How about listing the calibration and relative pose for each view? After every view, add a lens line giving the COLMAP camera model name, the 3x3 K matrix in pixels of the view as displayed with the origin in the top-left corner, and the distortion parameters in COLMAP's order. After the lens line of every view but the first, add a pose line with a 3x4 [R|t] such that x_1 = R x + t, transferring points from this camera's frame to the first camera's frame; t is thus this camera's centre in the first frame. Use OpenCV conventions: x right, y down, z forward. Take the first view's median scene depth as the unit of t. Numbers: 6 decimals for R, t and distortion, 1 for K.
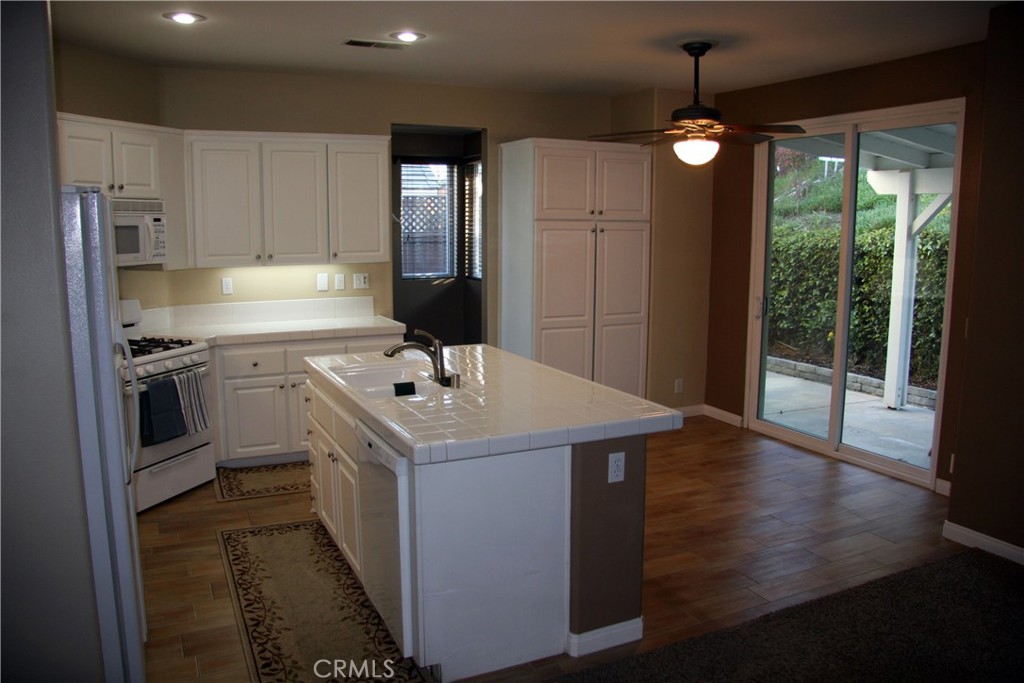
lens RADIAL K [[785.1, 0, 520.0], [0, 785.1, 334.4], [0, 0, 1]] dist [-0.191147, 0.099602]
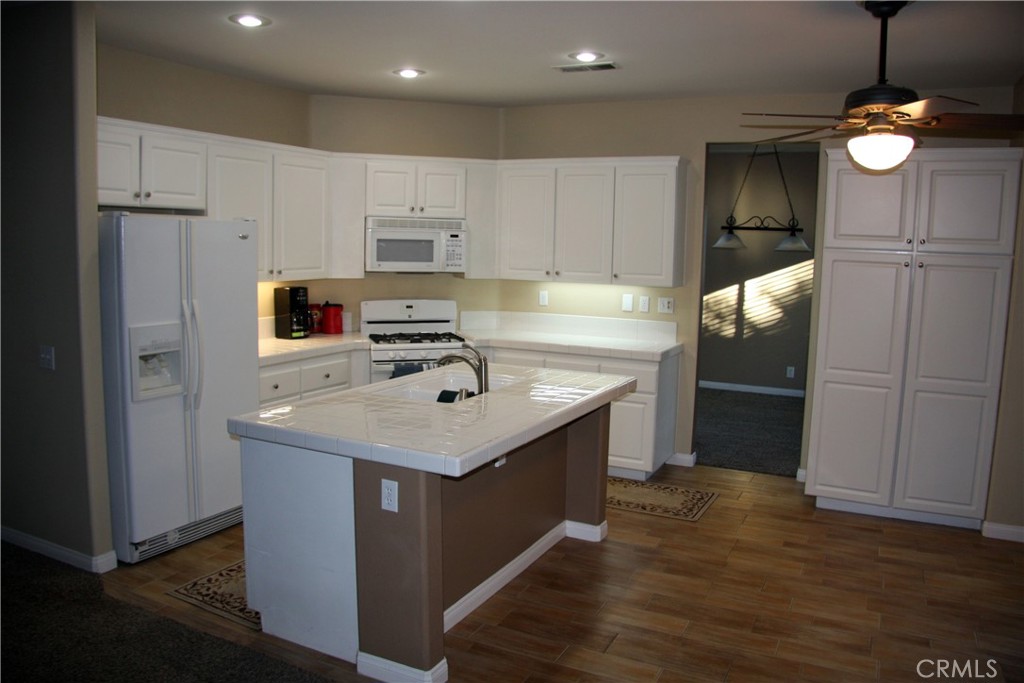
lens RADIAL K [[780.8, 0, 512.0], [0, 780.8, 341.5], [0, 0, 1]] dist [-0.195411, 0.114691]
pose [[0.600558, 0.109740, -0.792015, 0.558946], [-0.133461, 0.990399, 0.036028, -0.040547], [0.788364, 0.084066, 0.609438, 0.317314]]
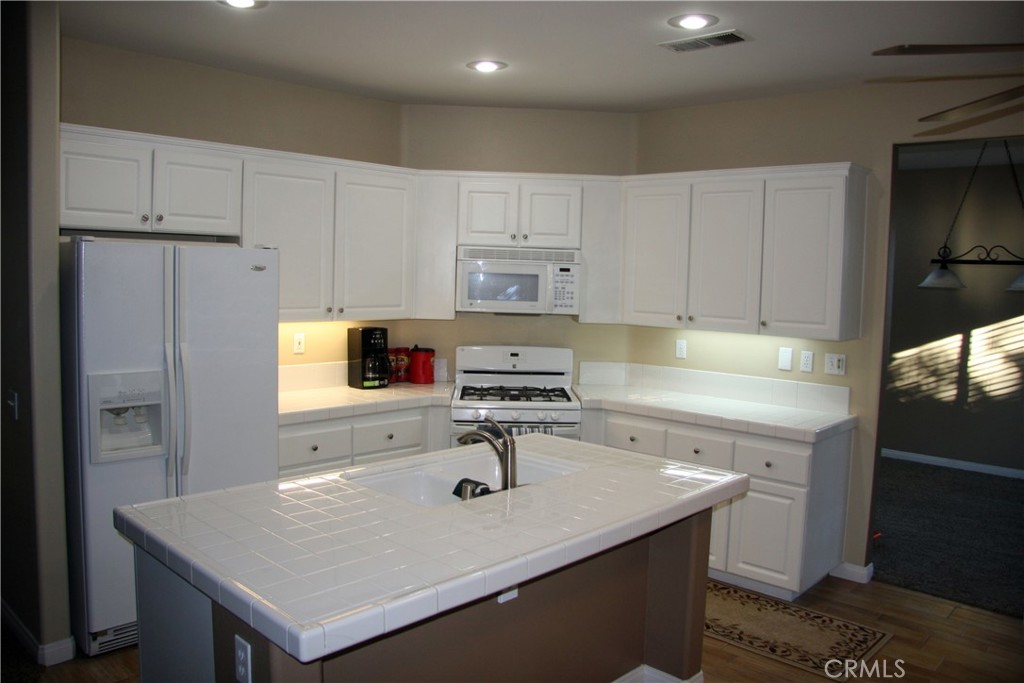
lens RADIAL K [[783.6, 0, 510.7], [0, 783.6, 336.8], [0, 0, 1]] dist [-0.185459, 0.123466]
pose [[0.343076, 0.080505, -0.935851, 0.437047], [-0.158159, 0.987046, 0.026929, -0.079727], [0.925897, 0.138775, 0.351364, 0.570166]]
